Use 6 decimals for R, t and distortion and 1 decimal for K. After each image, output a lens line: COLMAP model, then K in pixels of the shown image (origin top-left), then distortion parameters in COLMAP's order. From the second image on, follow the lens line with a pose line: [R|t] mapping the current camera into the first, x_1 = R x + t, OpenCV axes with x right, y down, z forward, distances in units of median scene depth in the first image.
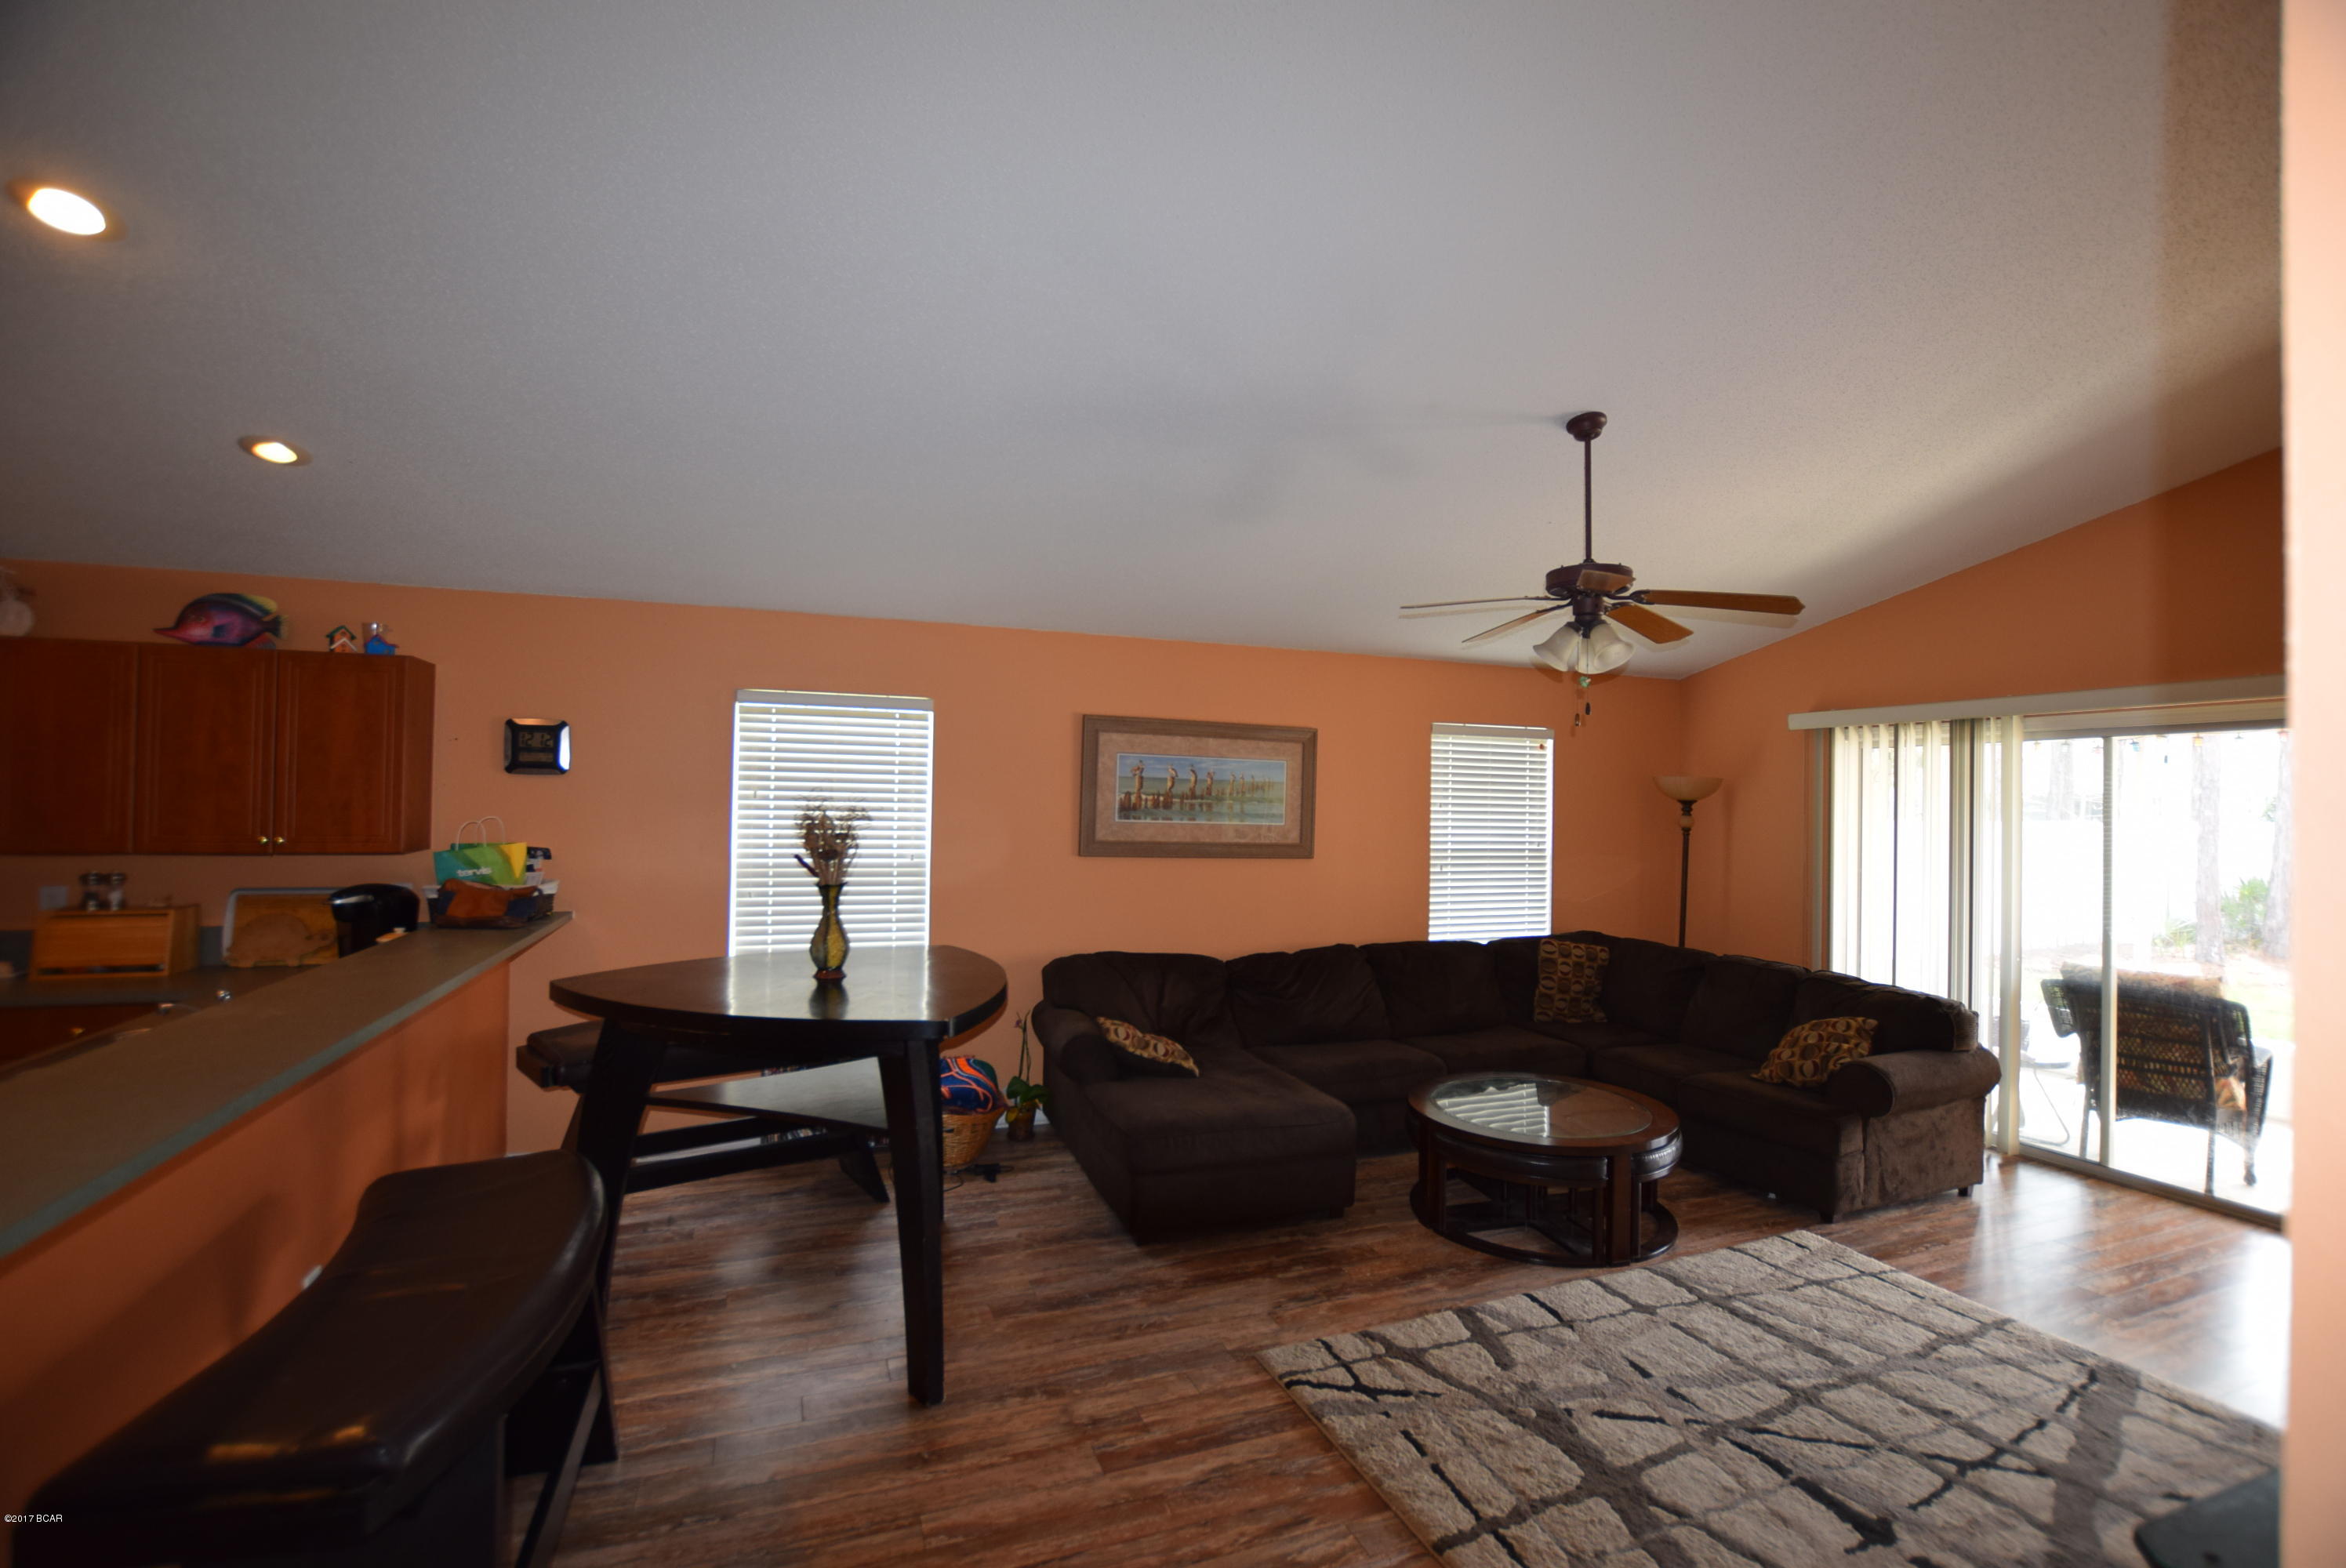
lens RADIAL K [[1035.4, 0, 1182.1], [0, 1035.4, 787.6], [0, 0, 1]] dist [-0.032547, 0.003024]
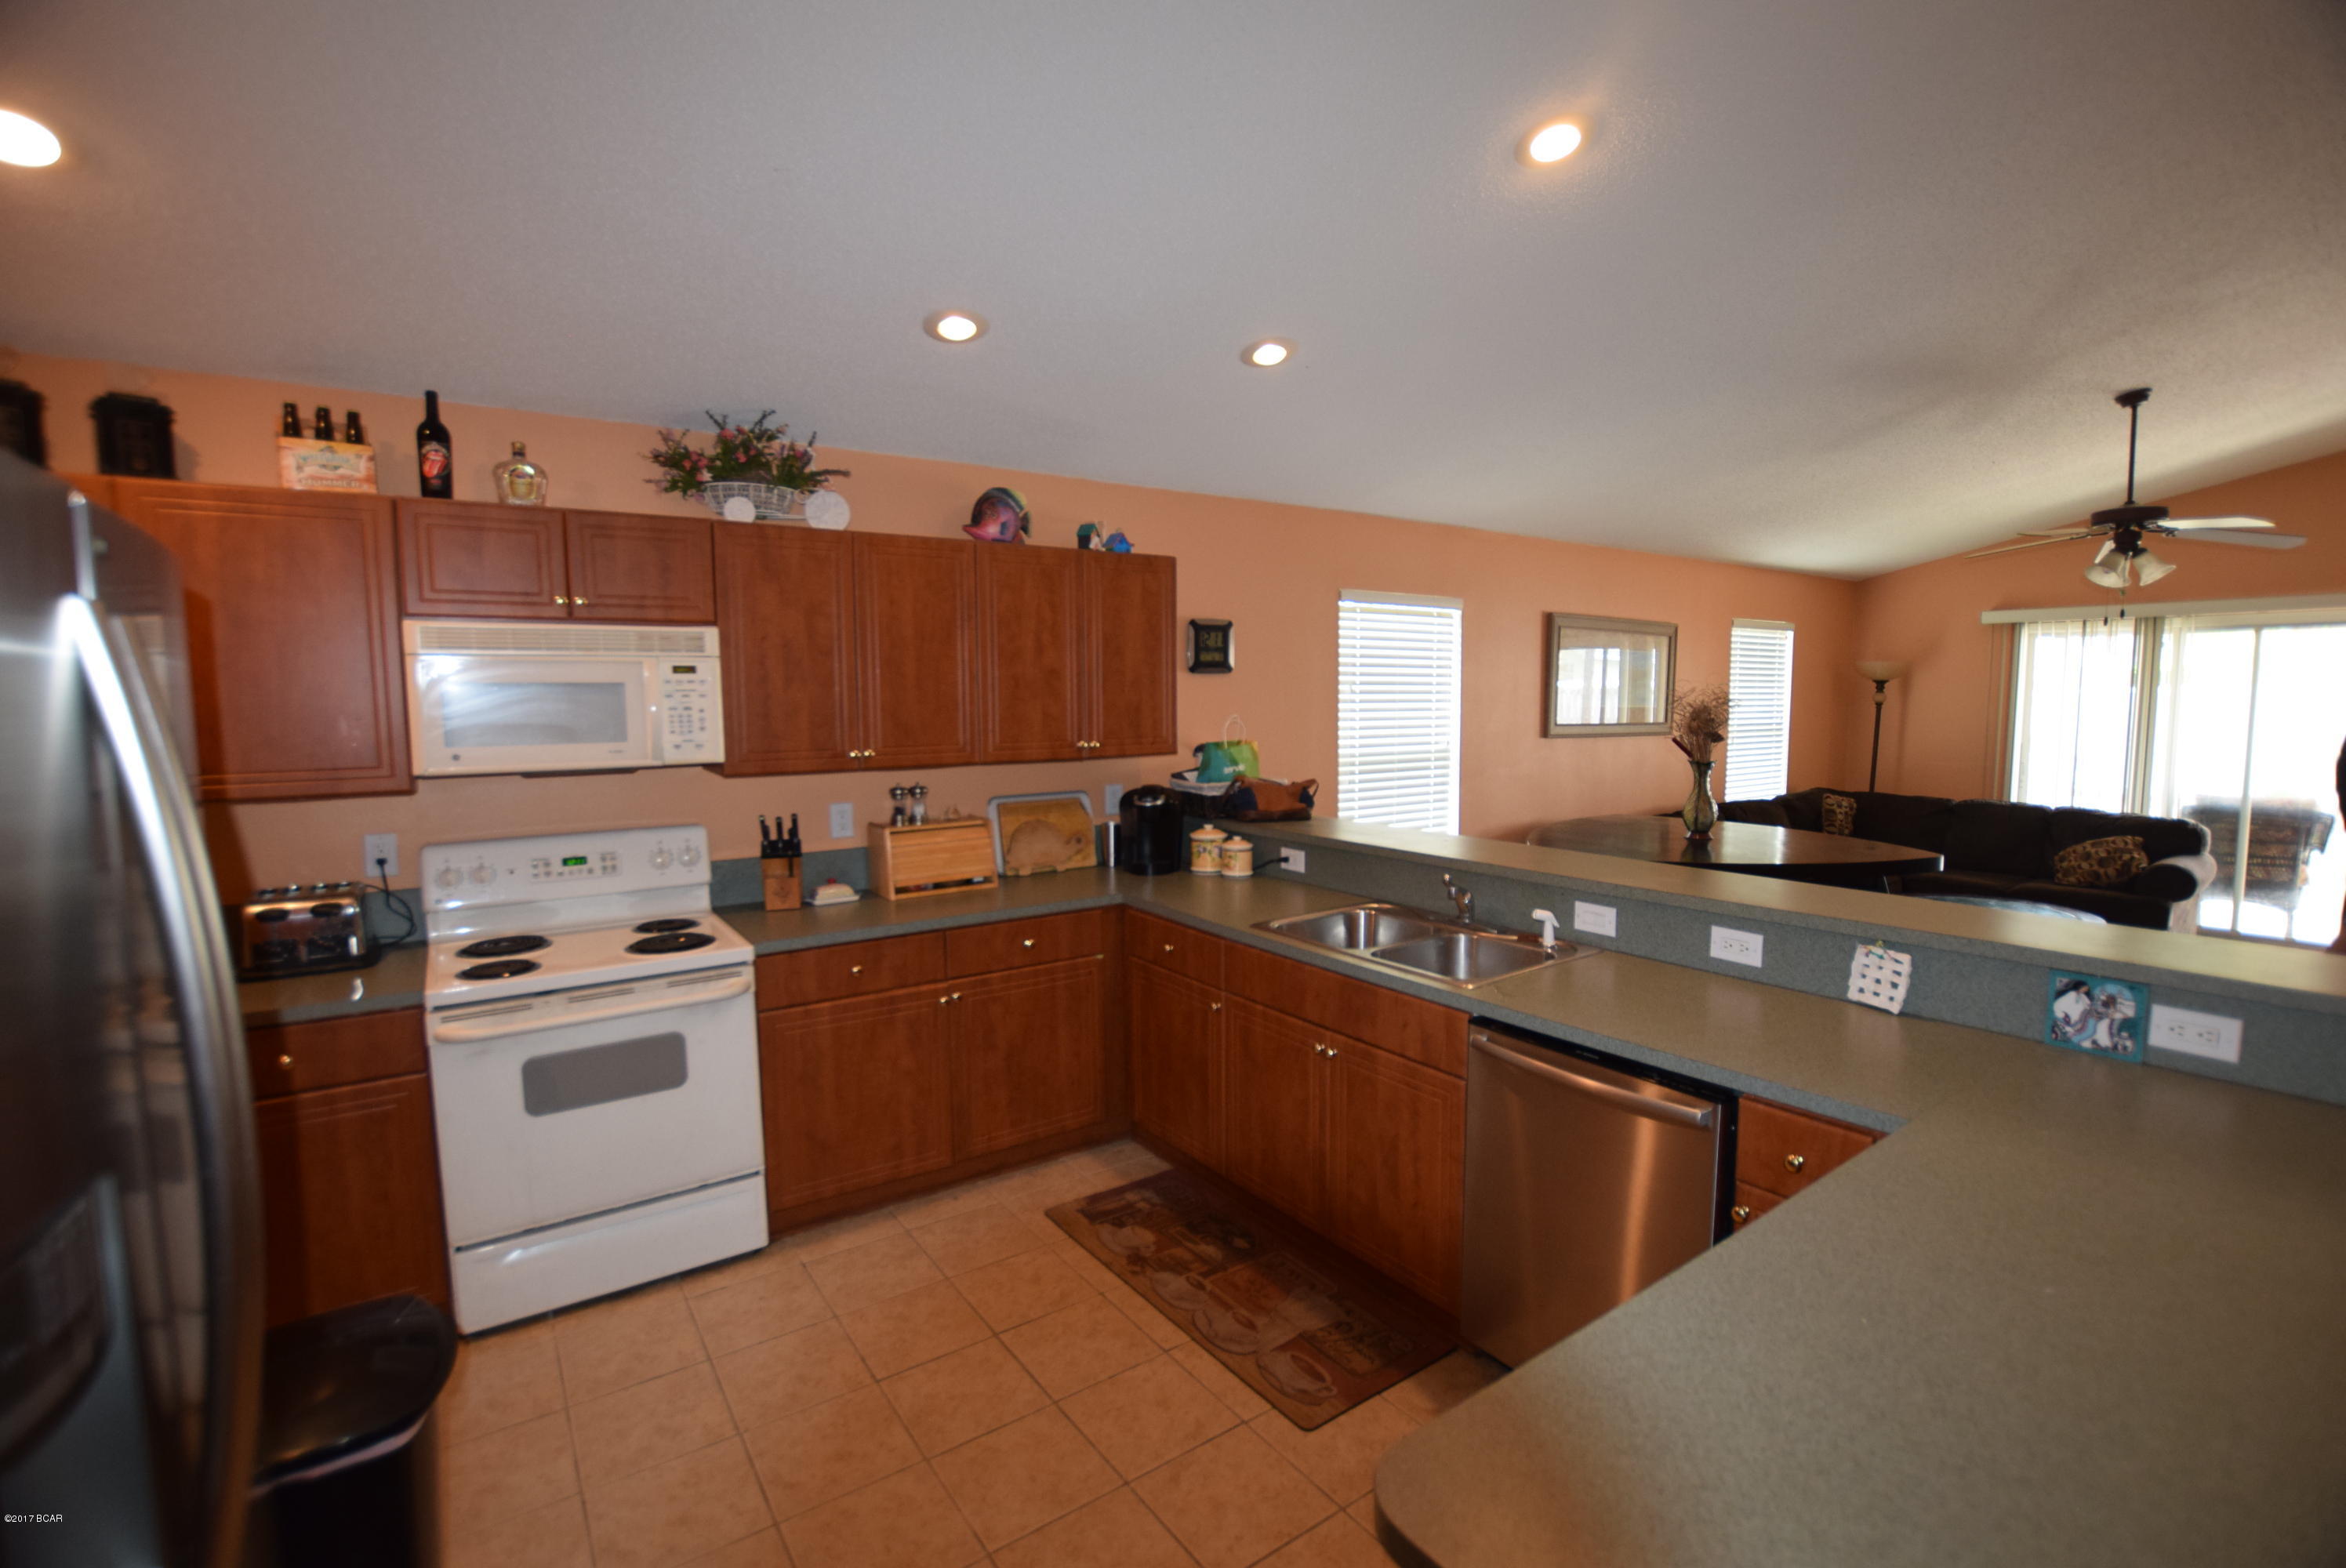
lens RADIAL K [[1035.4, 0, 1182.1], [0, 1035.4, 787.6], [0, 0, 1]] dist [-0.032547, 0.003024]
pose [[0.970760, -0.044724, 0.235849, -1.024057], [0.019829, 0.994073, 0.106890, -0.012251], [-0.239232, -0.099088, 0.965893, -0.006776]]
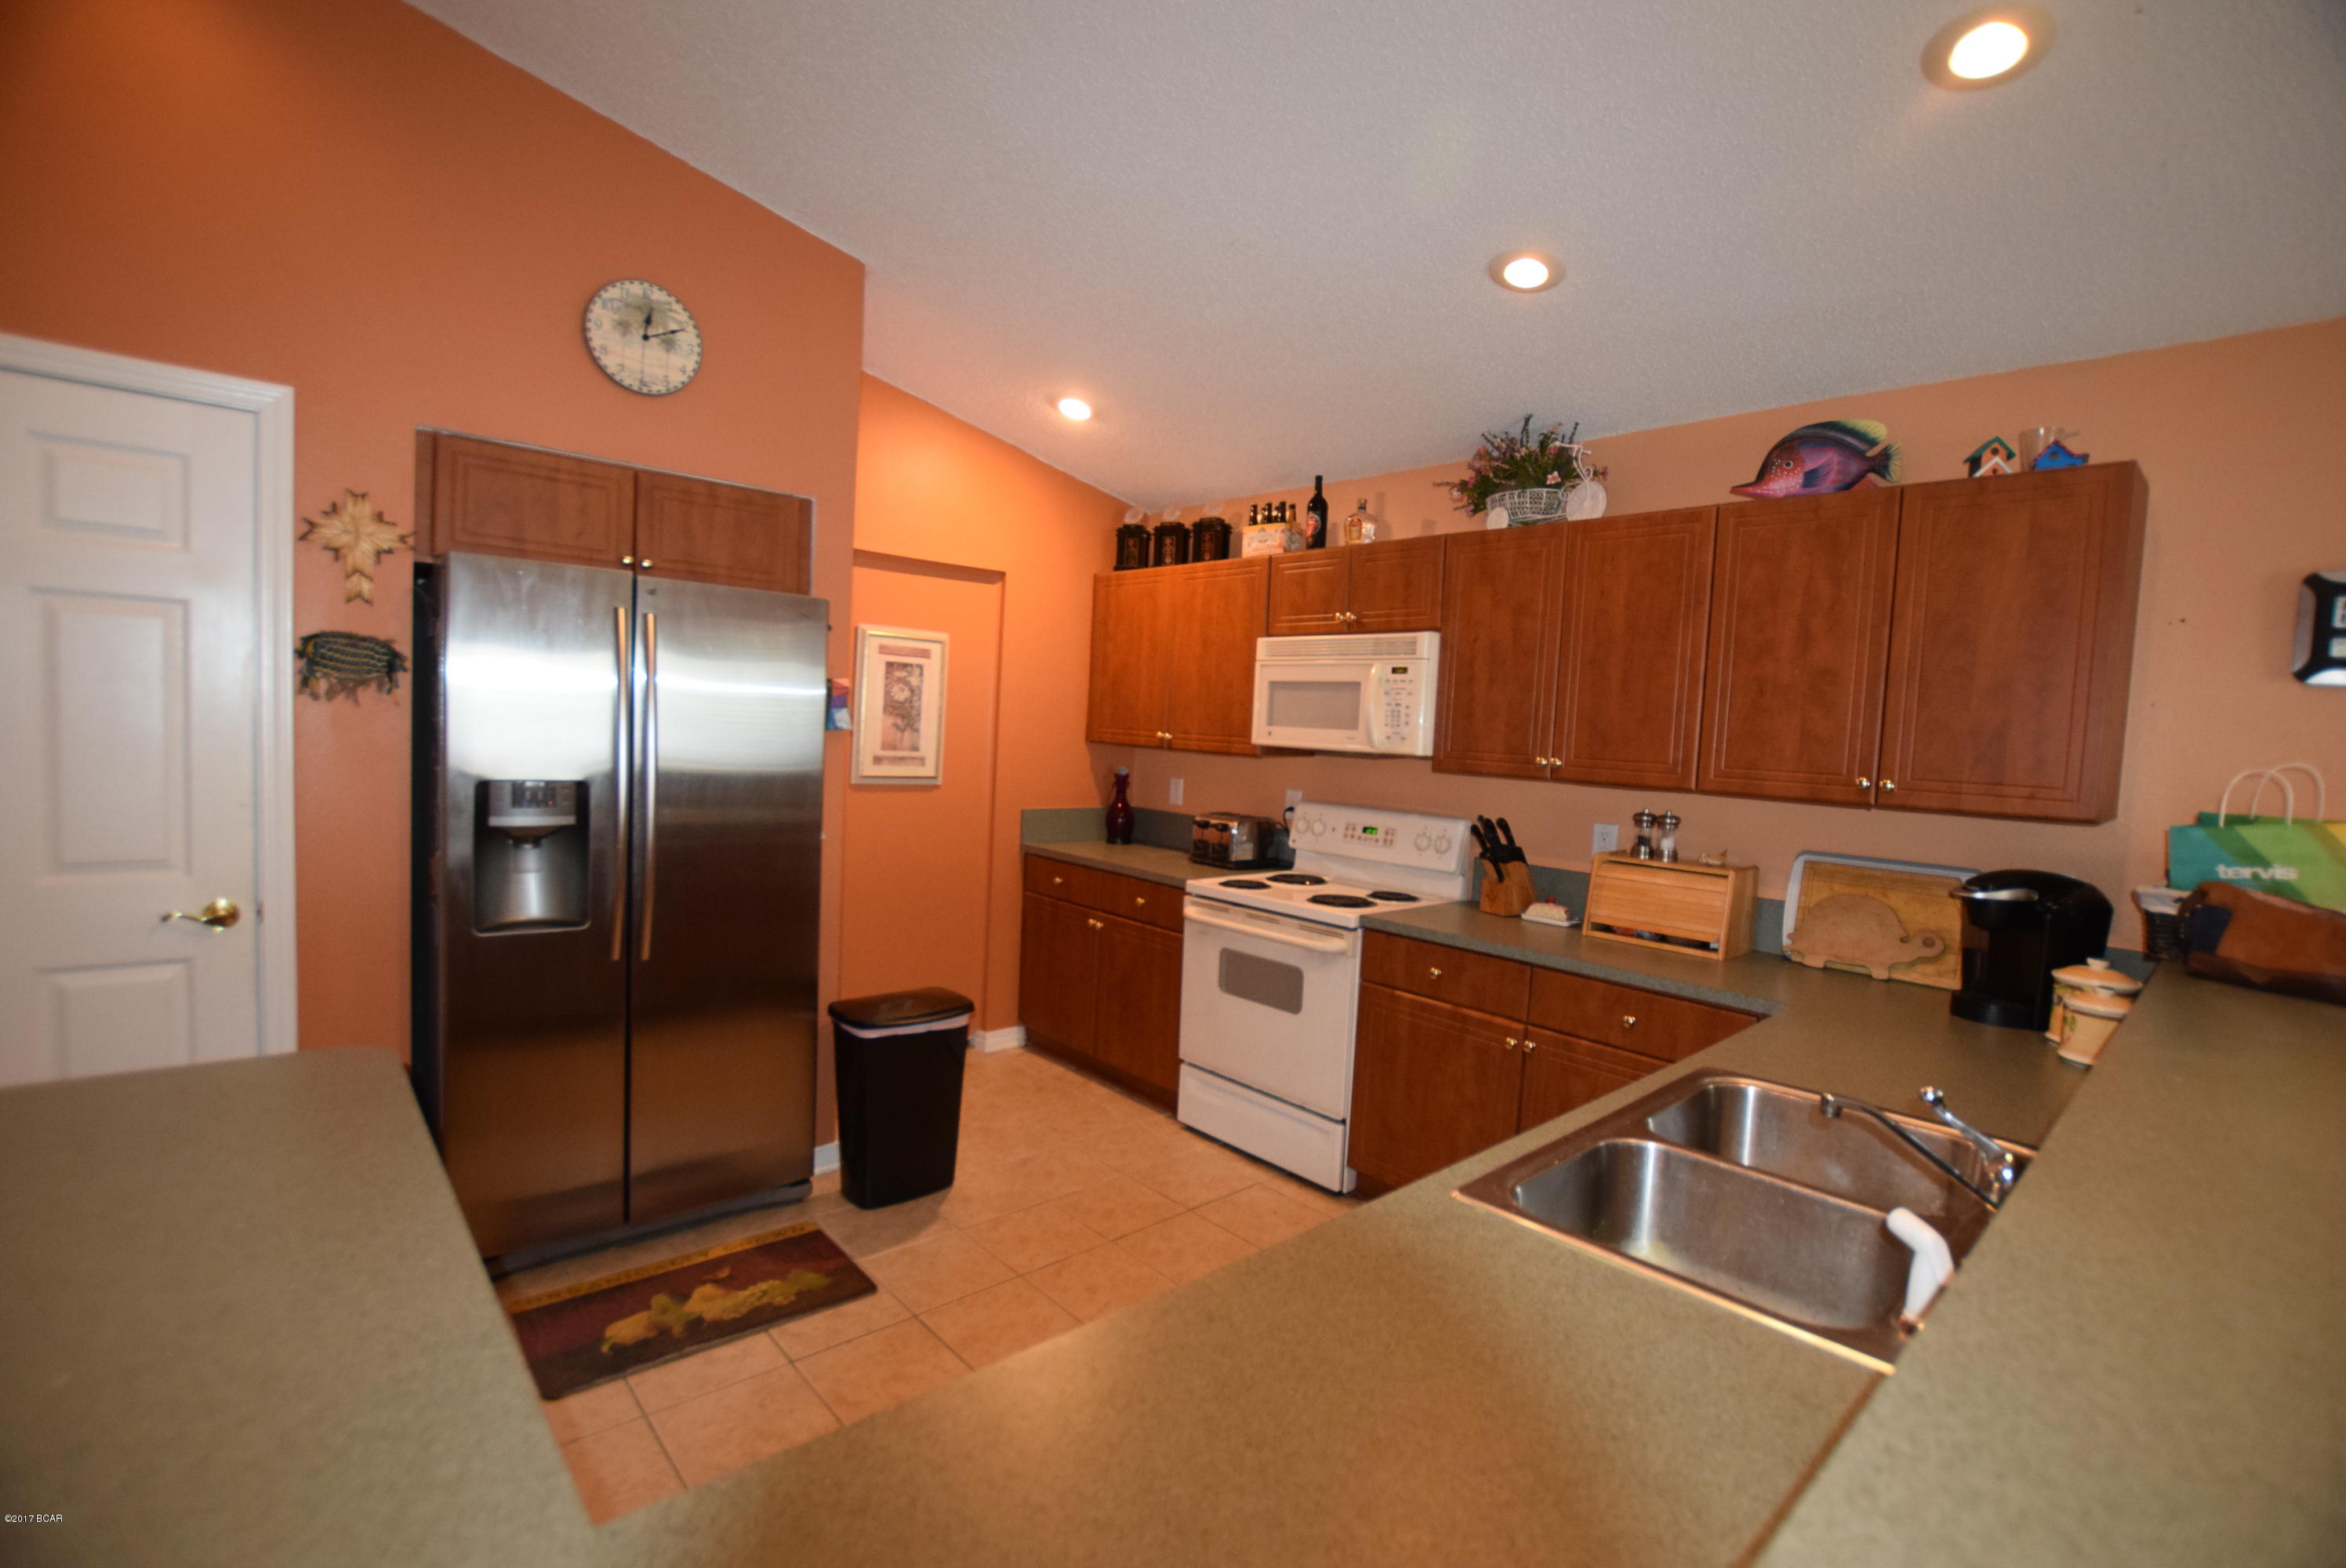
lens RADIAL K [[1035.4, 0, 1182.1], [0, 1035.4, 787.6], [0, 0, 1]] dist [-0.032547, 0.003024]
pose [[0.365114, 0.061033, -0.928960, -0.447422], [-0.033635, 0.998062, 0.052353, 0.034187], [0.930355, 0.012131, 0.366459, 0.341880]]
